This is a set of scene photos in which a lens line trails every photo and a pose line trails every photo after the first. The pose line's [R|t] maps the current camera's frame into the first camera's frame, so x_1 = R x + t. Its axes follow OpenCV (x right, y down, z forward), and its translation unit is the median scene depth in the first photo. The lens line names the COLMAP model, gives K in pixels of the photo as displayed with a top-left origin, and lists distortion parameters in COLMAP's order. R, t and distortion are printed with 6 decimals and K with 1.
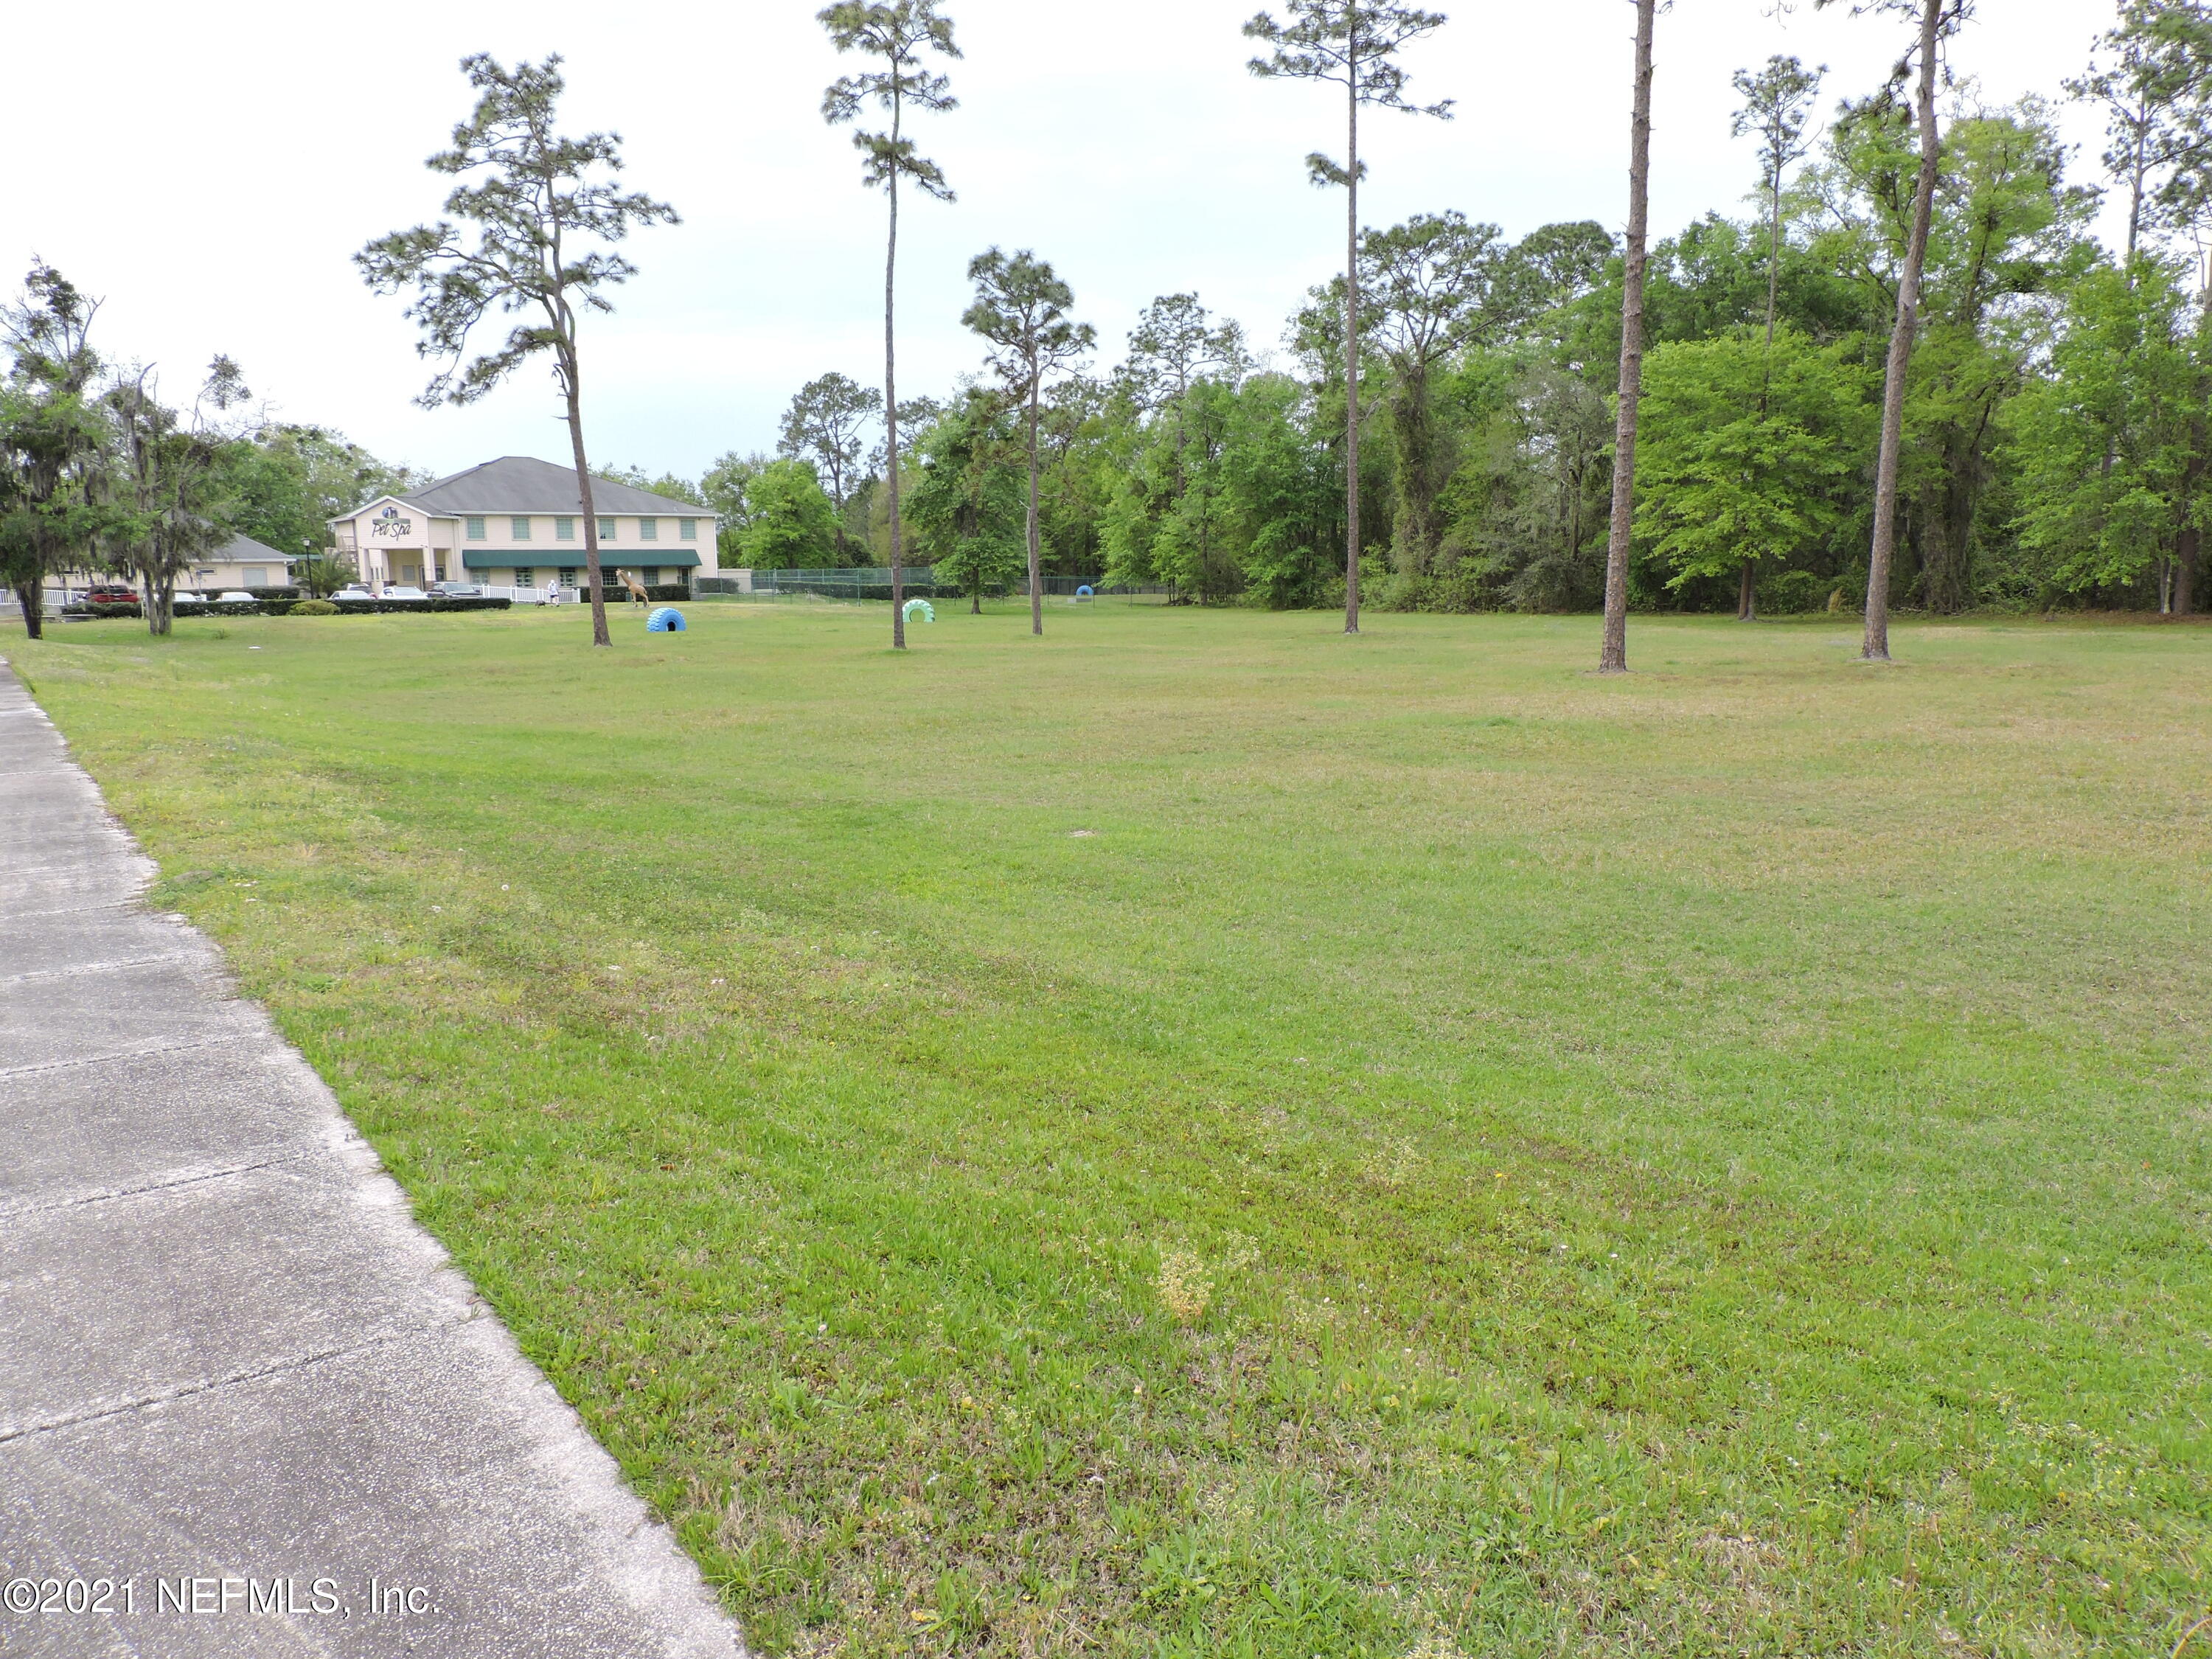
lens RADIAL K [[1583.5, 0, 1106.8], [0, 1583.5, 847.9], [0, 0, 1]] dist [-0.014333, 0.000219]
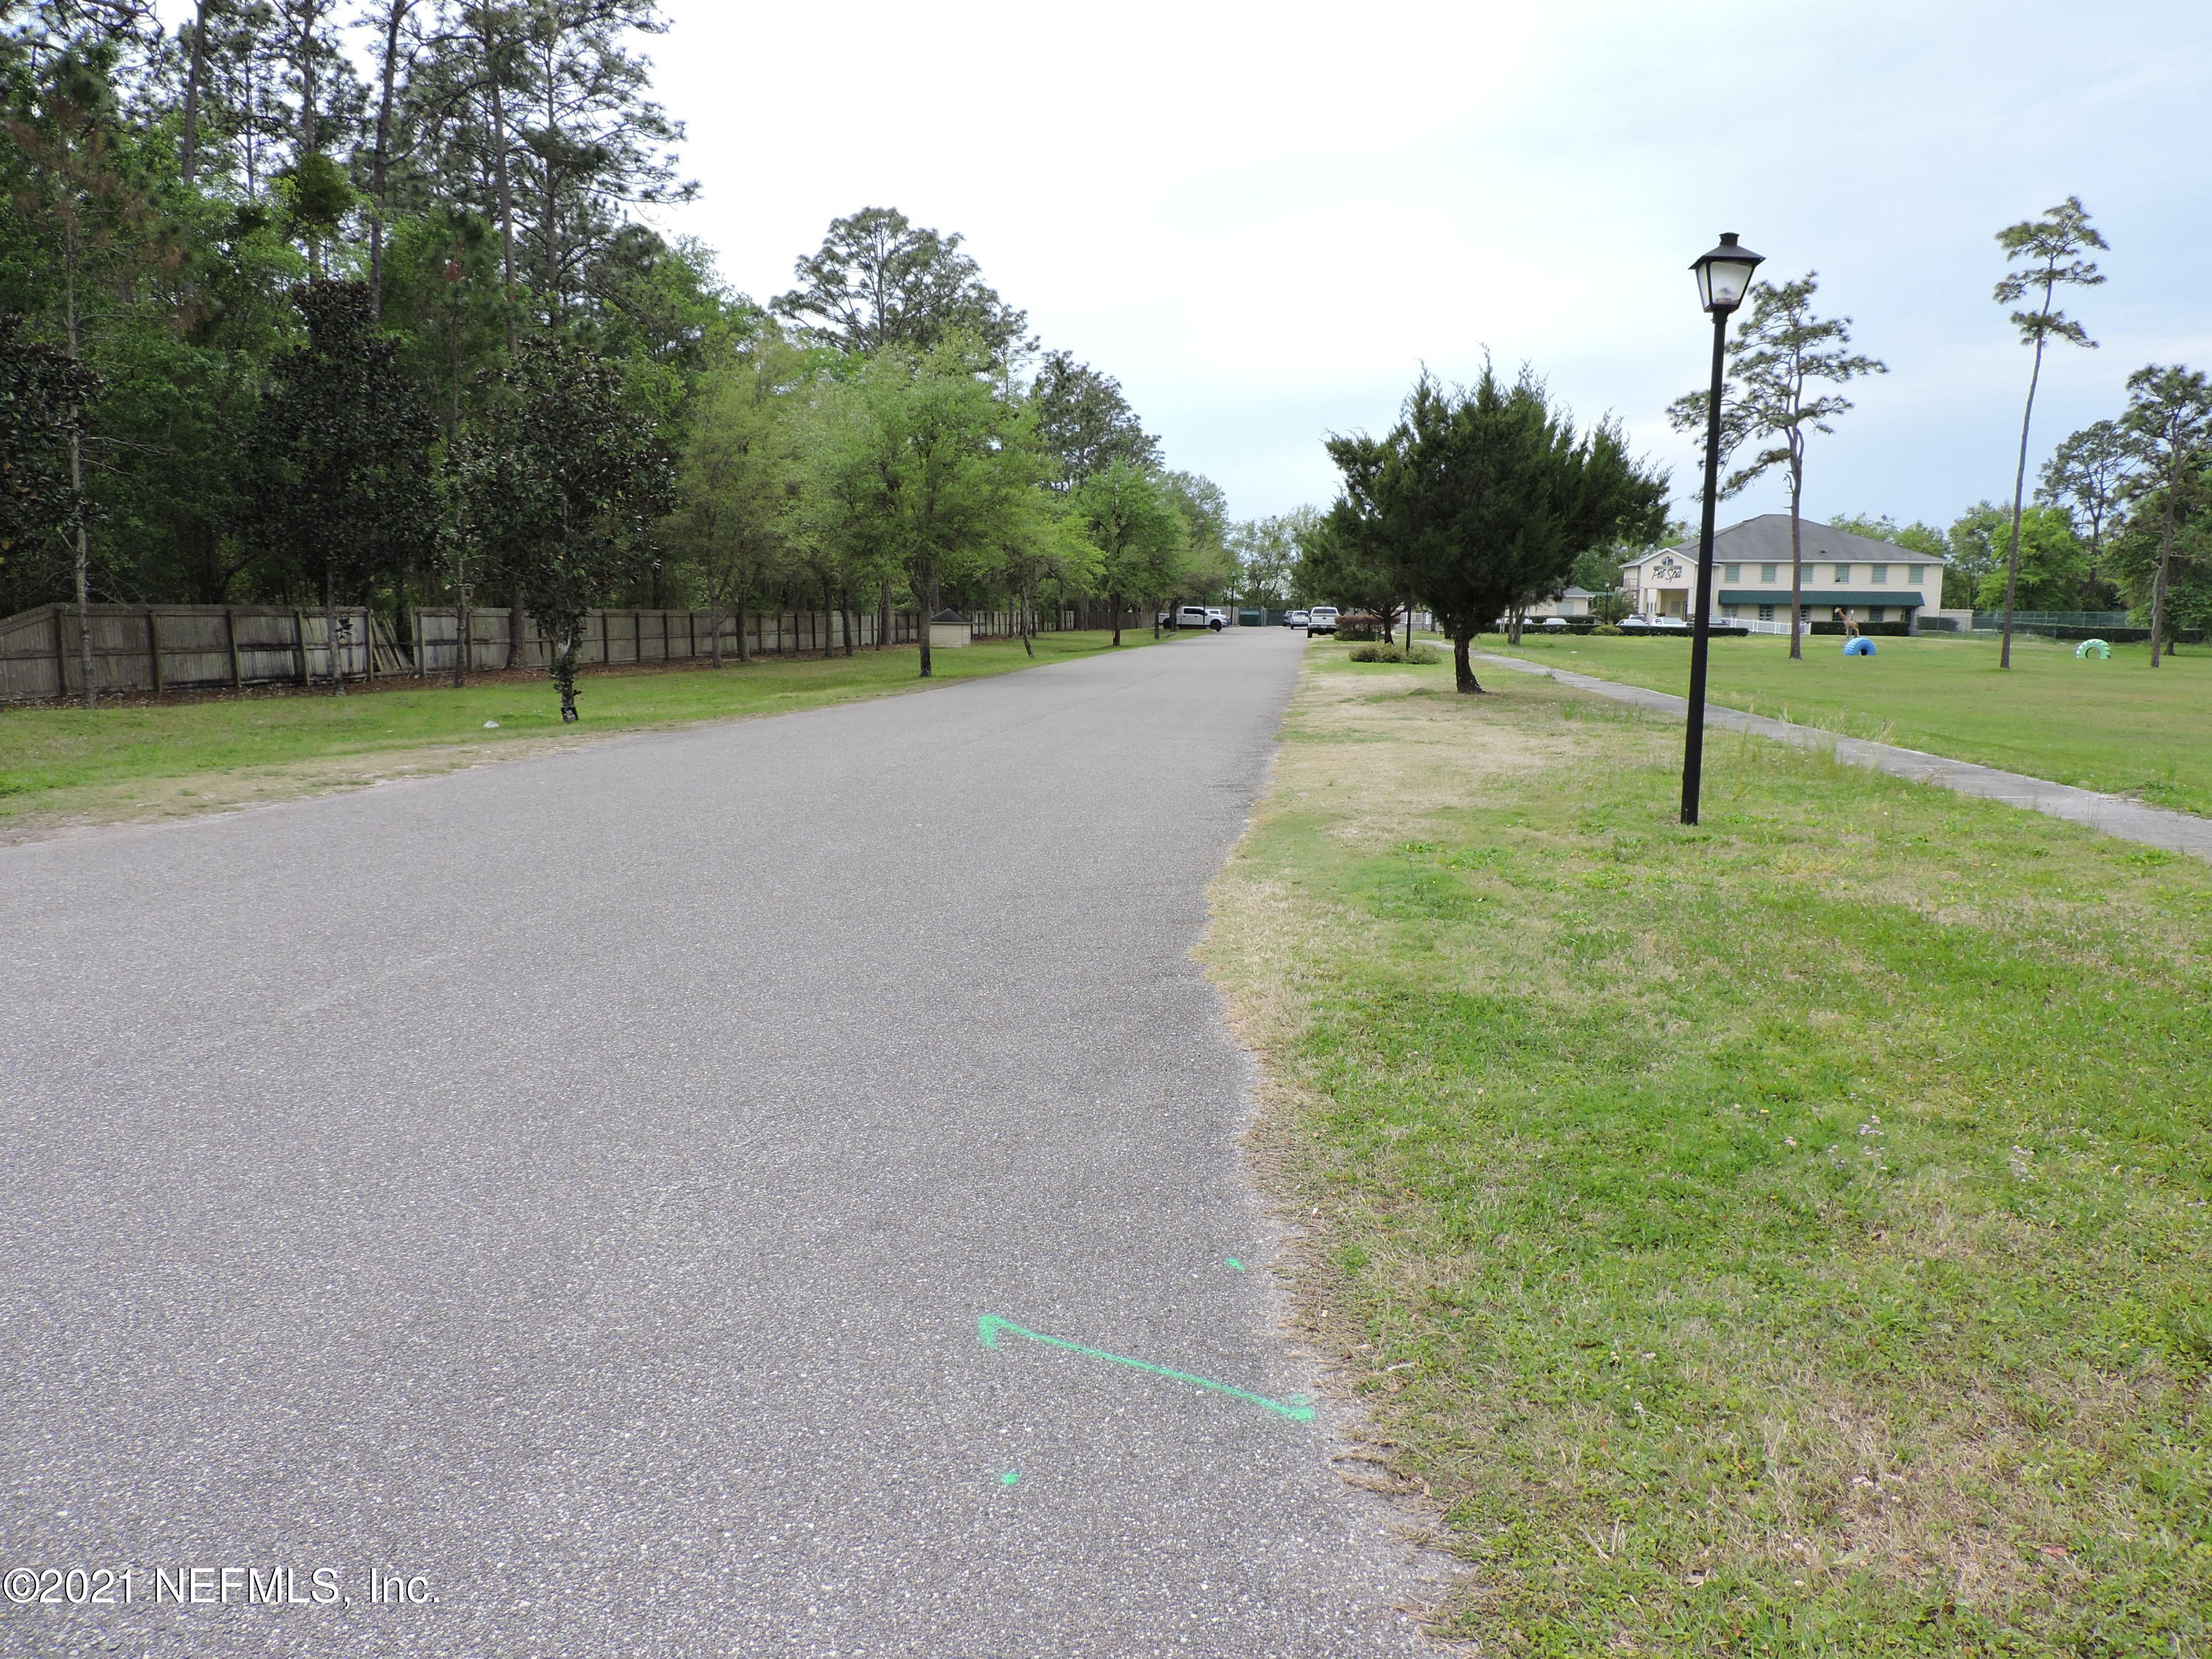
lens RADIAL K [[1583.5, 0, 1103.4], [0, 1583.5, 821.3], [0, 0, 1]] dist [-0.014333, 0.000219]
pose [[0.727058, 0.108922, -0.677881, 0.145979], [-0.134177, 0.990839, 0.015297, 0.054715], [0.673337, 0.079834, 0.735013, -0.324599]]
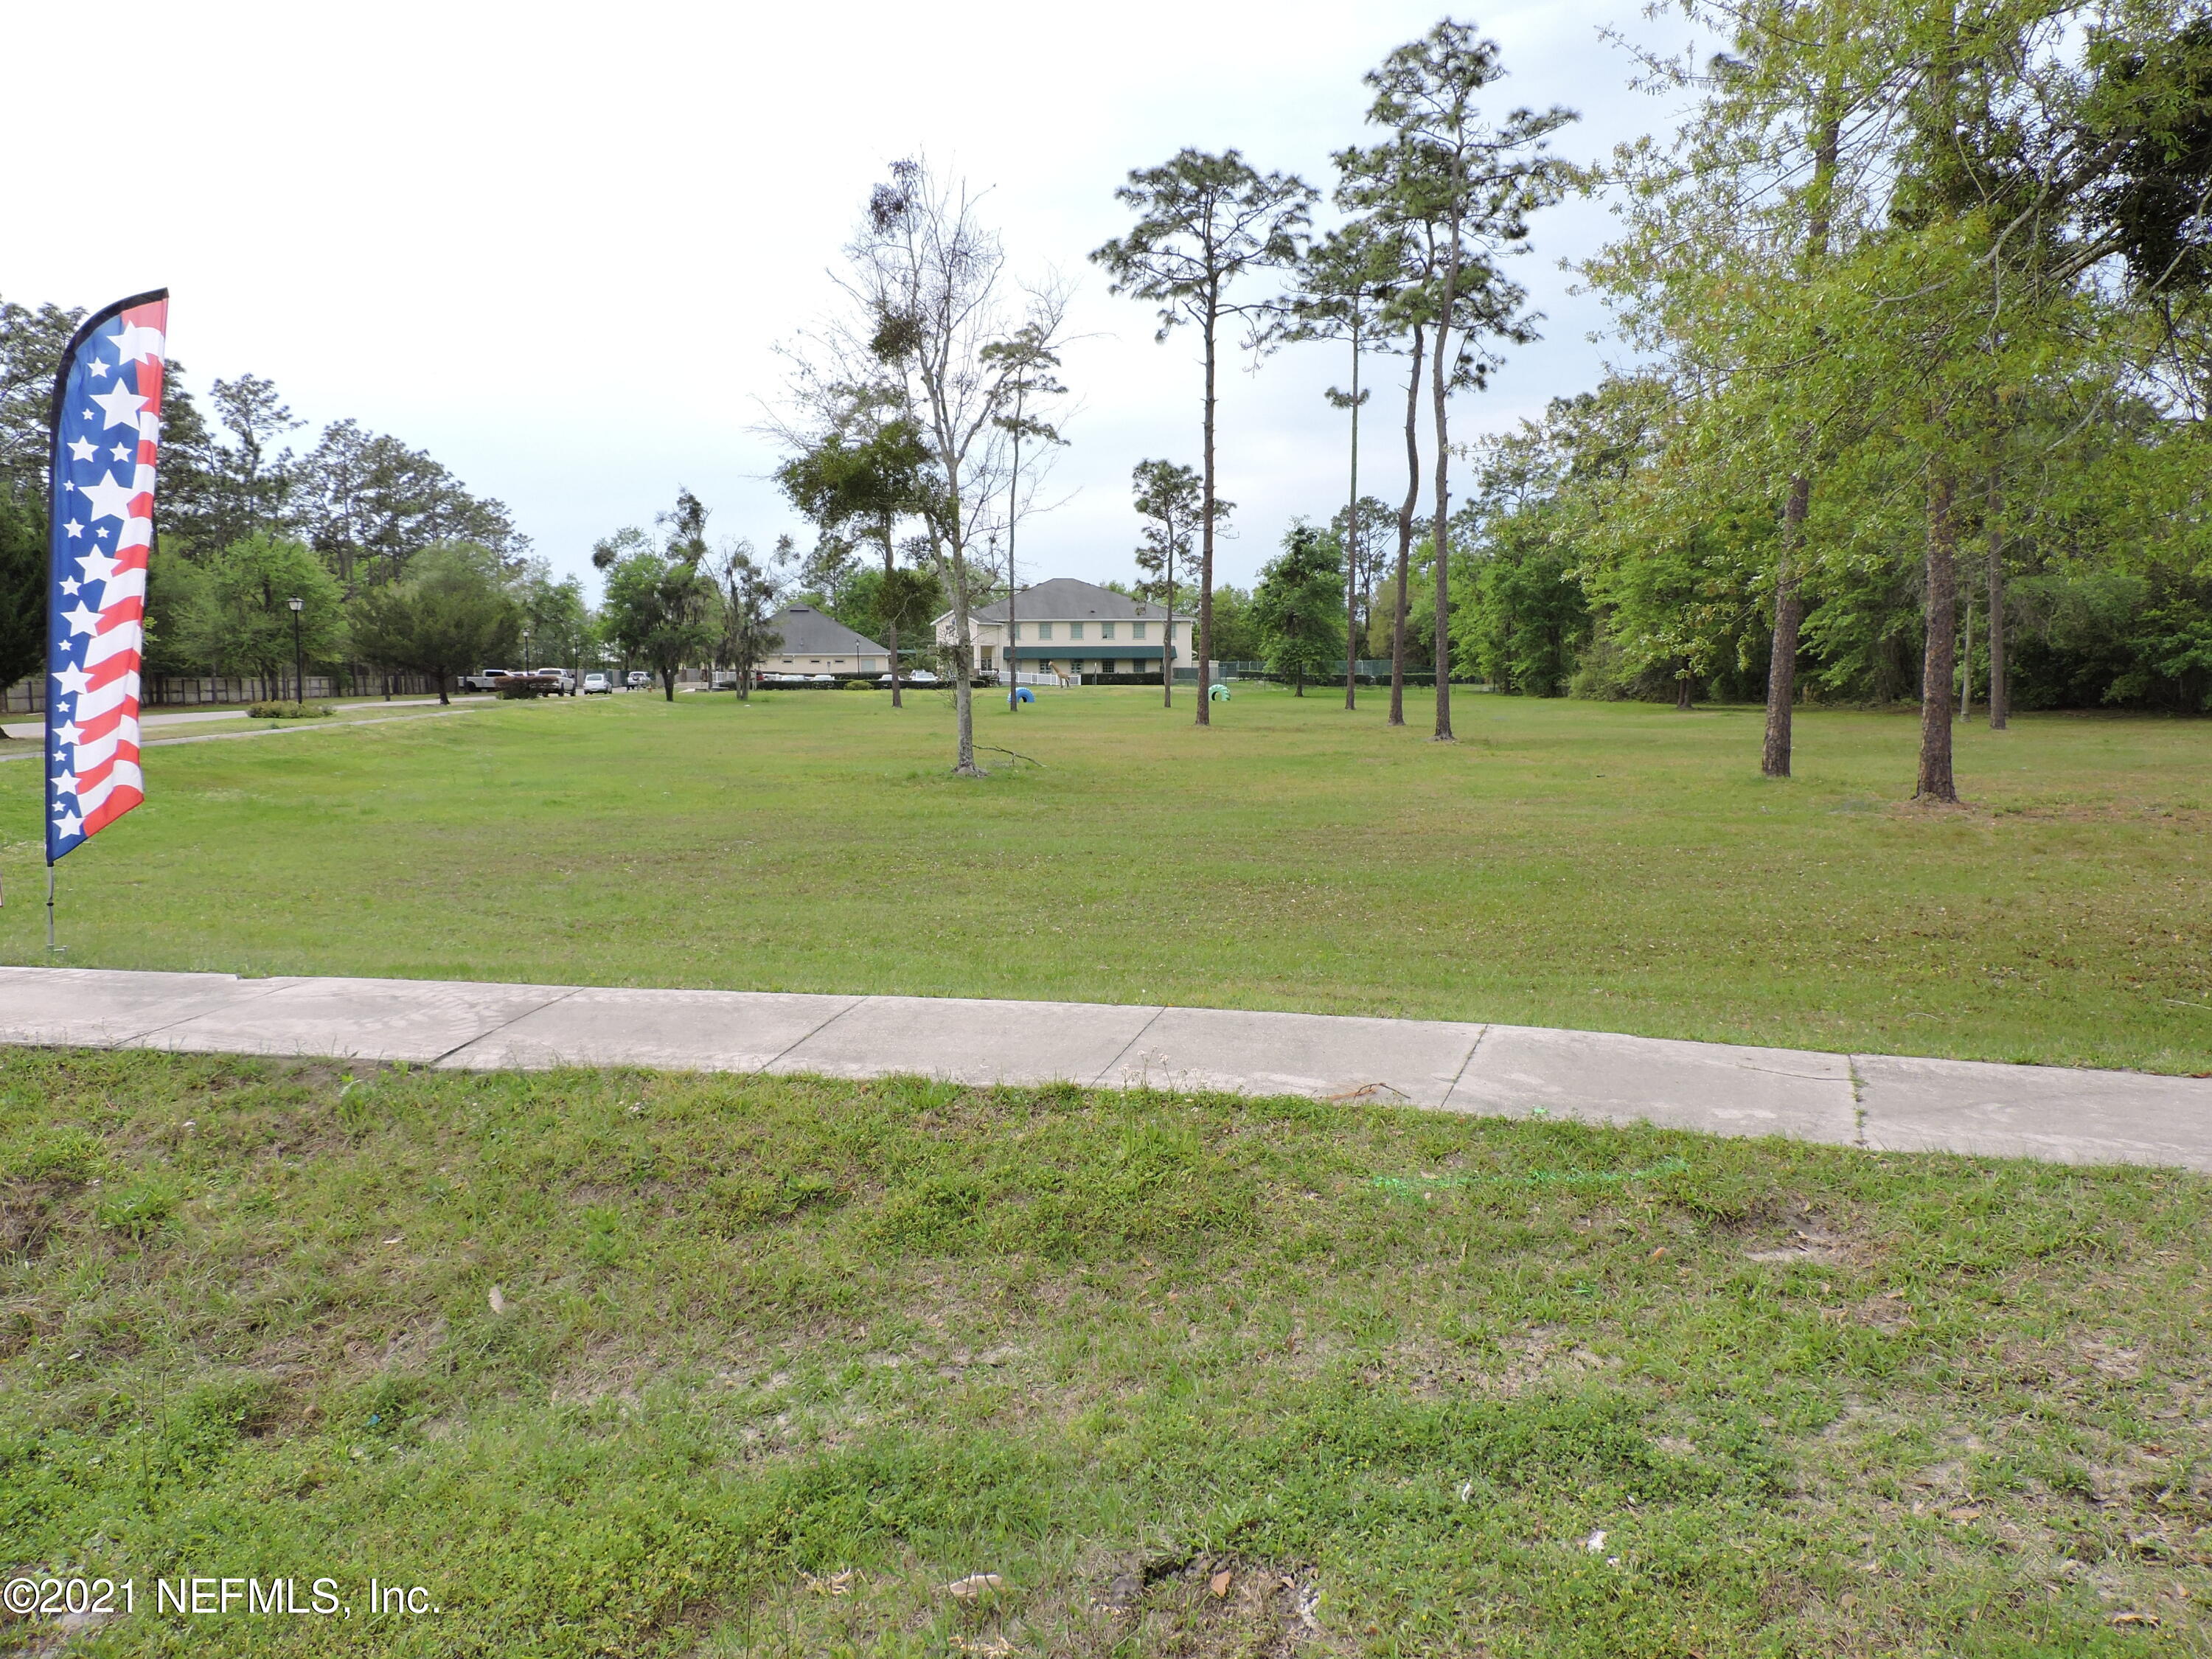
lens RADIAL K [[1583.5, 0, 1090.5], [0, 1583.5, 828.4], [0, 0, 1]] dist [-0.014333, 0.000219]
pose [[0.881294, 0.053929, -0.469481, 0.426595], [-0.084557, 0.995430, -0.044382, 0.035517], [0.464942, 0.078811, 0.881827, -0.245616]]
